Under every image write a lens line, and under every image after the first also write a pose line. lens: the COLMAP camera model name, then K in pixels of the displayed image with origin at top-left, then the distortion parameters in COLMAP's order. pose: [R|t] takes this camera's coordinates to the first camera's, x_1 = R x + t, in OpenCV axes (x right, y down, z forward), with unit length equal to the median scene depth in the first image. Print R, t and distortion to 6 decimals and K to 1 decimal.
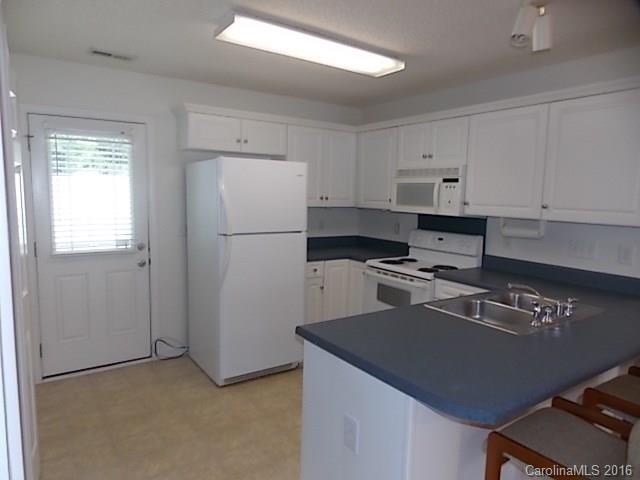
lens RADIAL K [[425.2, 0, 320.7], [0, 425.2, 235.7], [0, 0, 1]] dist [-0.002257, -0.001231]
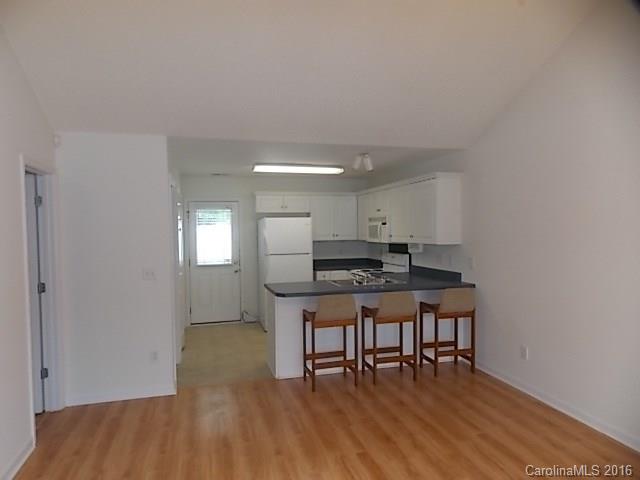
lens RADIAL K [[425.2, 0, 320.7], [0, 425.2, 235.7], [0, 0, 1]] dist [-0.002257, -0.001231]
pose [[0.945756, -0.030509, -0.323441, 0.604846], [0.001111, 0.995879, -0.090690, 0.082020], [0.324875, 0.085412, 0.941892, -0.761304]]
